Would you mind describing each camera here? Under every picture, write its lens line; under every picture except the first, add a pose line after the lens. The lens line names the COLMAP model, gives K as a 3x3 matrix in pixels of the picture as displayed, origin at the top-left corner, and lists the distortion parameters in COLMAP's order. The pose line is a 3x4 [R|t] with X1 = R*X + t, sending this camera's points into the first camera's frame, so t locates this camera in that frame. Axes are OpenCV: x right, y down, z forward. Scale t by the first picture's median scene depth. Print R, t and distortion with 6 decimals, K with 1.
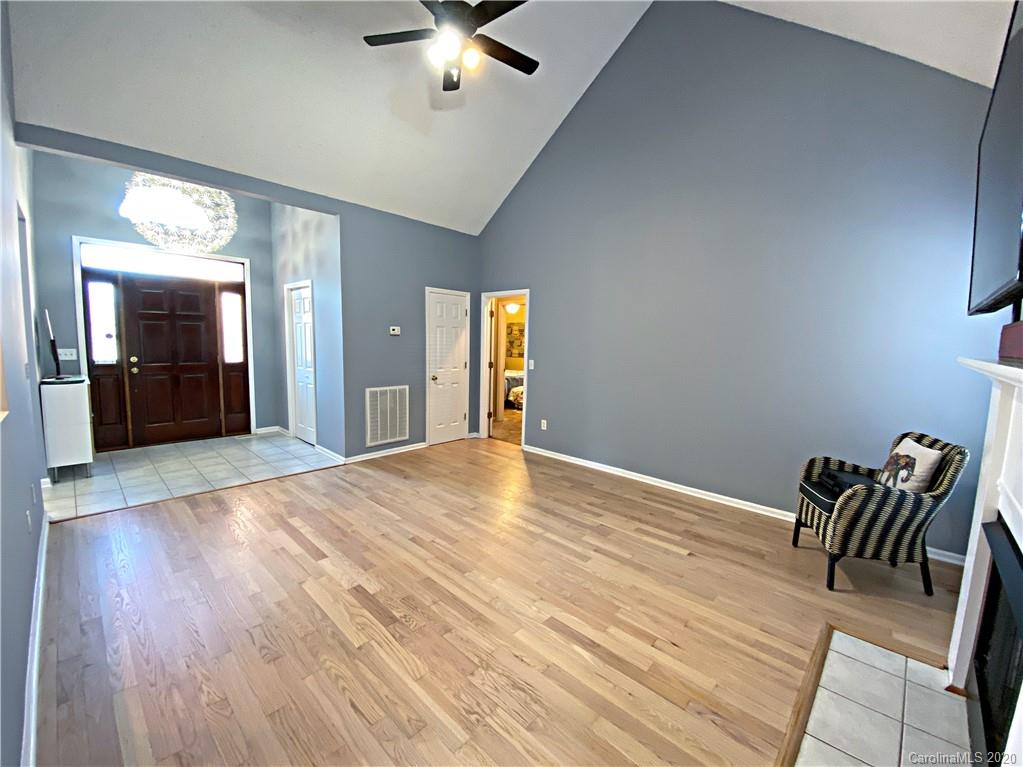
lens RADIAL K [[411.3, 0, 510.2], [0, 411.3, 381.8], [0, 0, 1]] dist [0.023552, -0.021486]
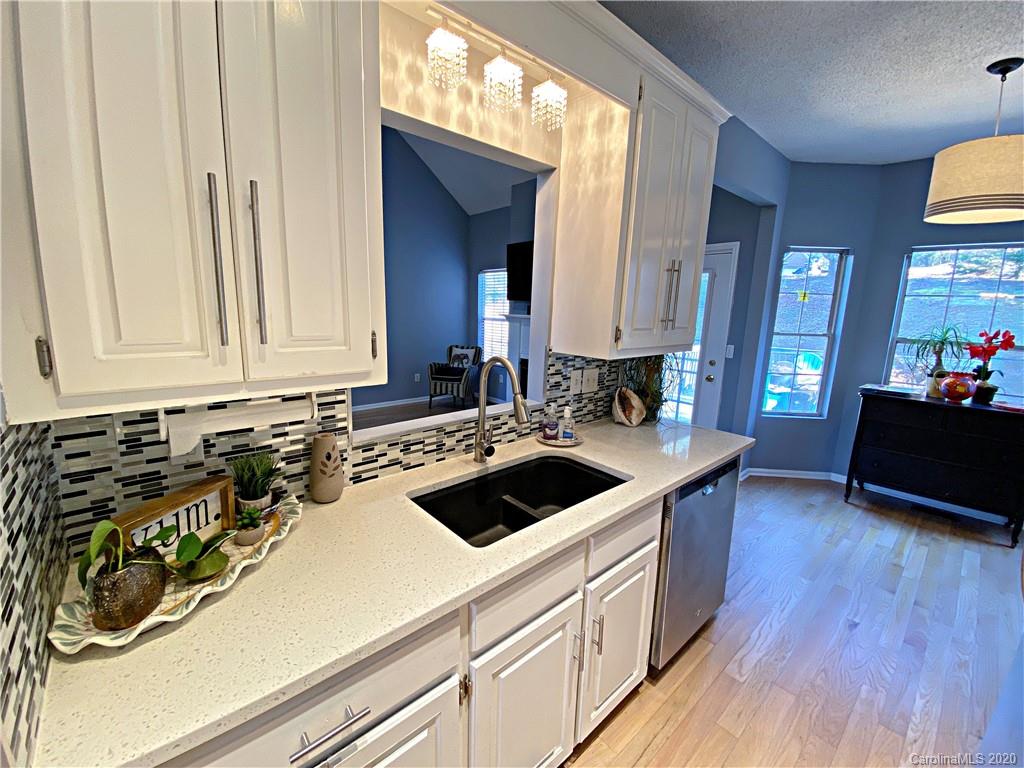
lens RADIAL K [[411.7, 0, 510.6], [0, 411.7, 382.3], [0, 0, 1]] dist [0.023552, -0.021486]
pose [[0.093254, -0.196363, 0.976087, -1.526616], [0.075287, 0.978943, 0.189745, -0.101979], [-0.992792, 0.055792, 0.106074, 0.491992]]
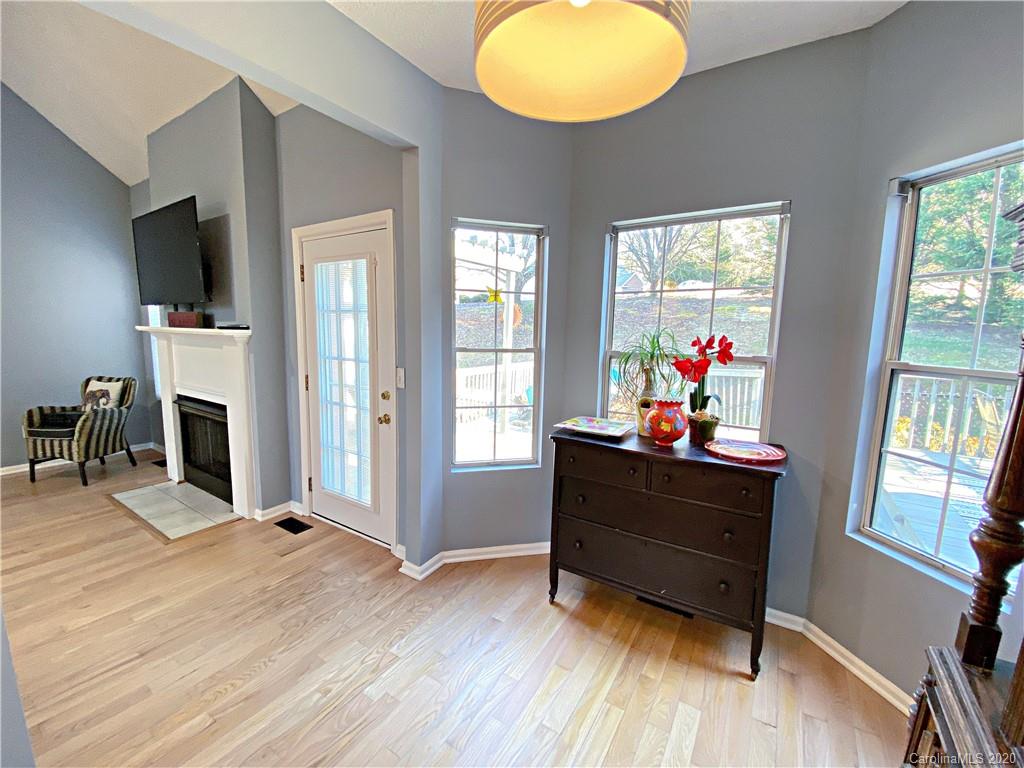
lens RADIAL K [[411.7, 0, 510.6], [0, 411.7, 382.3], [0, 0, 1]] dist [0.023552, -0.021486]
pose [[-0.192465, -0.149632, 0.969829, -0.923338], [0.076414, 0.983020, 0.166832, 0.007869], [-0.978324, 0.106217, -0.177763, -0.276020]]
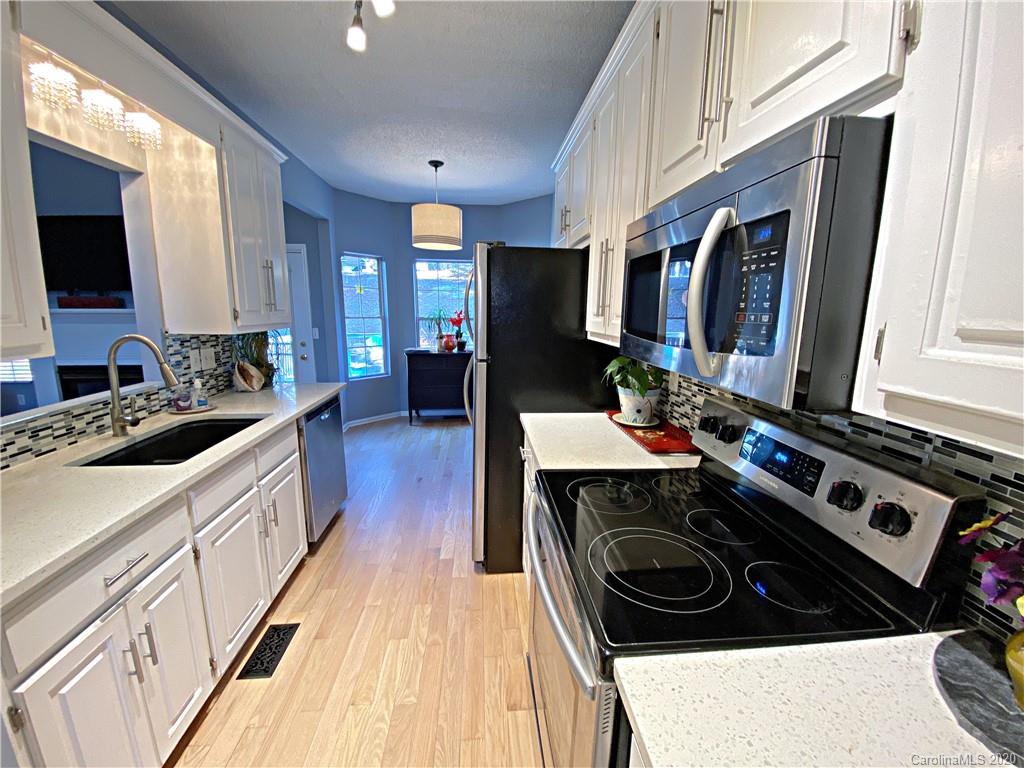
lens RADIAL K [[411.7, 0, 510.6], [0, 411.7, 382.3], [0, 0, 1]] dist [0.023552, -0.021486]
pose [[-0.747044, -0.142531, 0.649316, -1.874491], [0.045595, 0.963459, 0.263946, -0.105313], [-0.663210, 0.226785, -0.713247, 0.660698]]
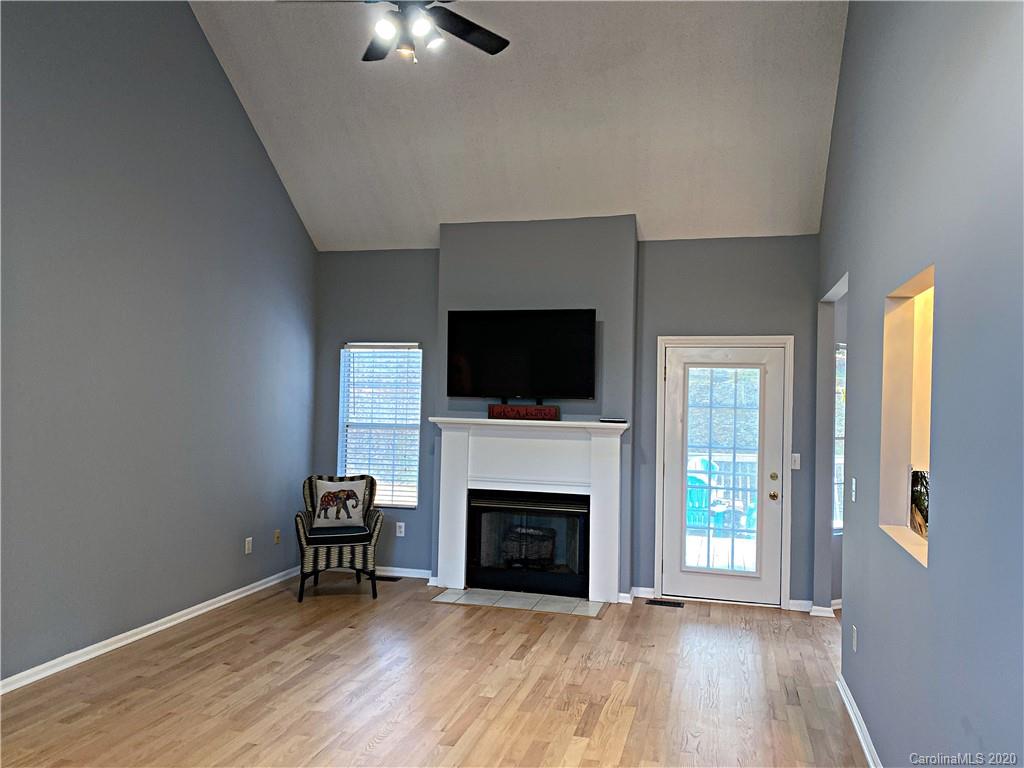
lens RADIAL K [[774.9, 0, 512.0], [0, 774.9, 384.0], [0, 0, 1]] dist [0.004327, 0.002647]
pose [[-0.466390, -0.016419, 0.884427, -1.646802], [0.059980, 0.996940, 0.050137, -0.281450], [-0.882543, 0.076431, -0.463978, 1.767160]]
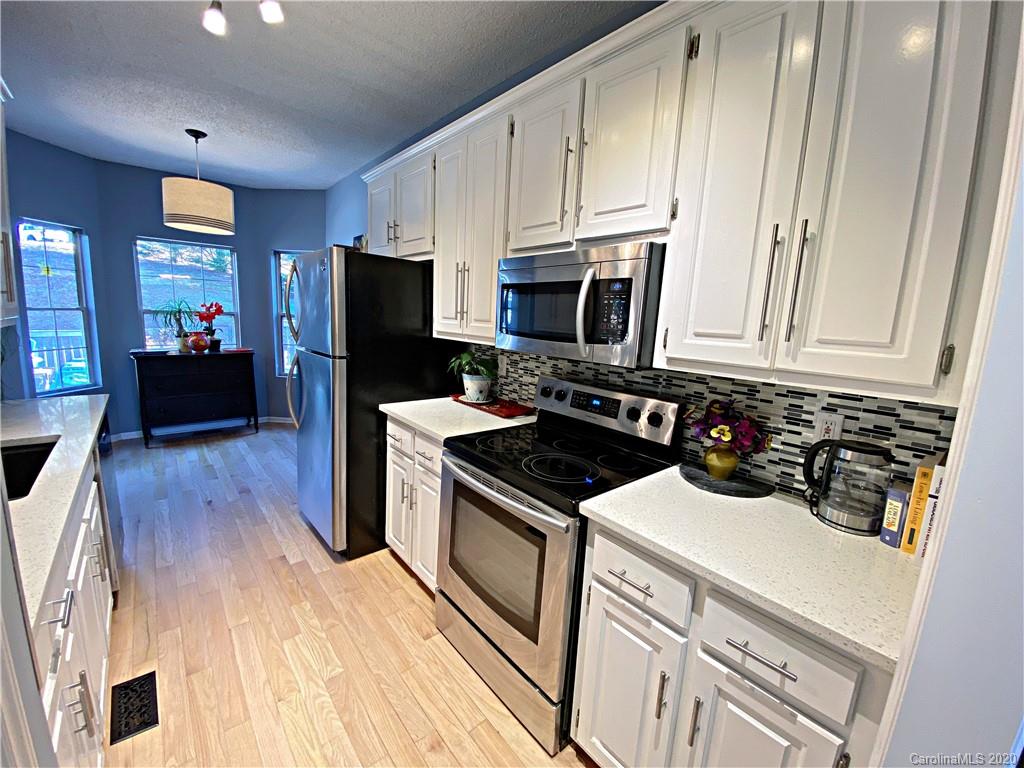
lens RADIAL K [[411.7, 0, 510.6], [0, 411.7, 382.3], [0, 0, 1]] dist [0.023552, -0.021486]
pose [[-0.992773, -0.081299, 0.088278, -1.722719], [-0.055603, 0.963468, 0.261988, -0.133086], [-0.106352, 0.255186, -0.961025, 0.930258]]
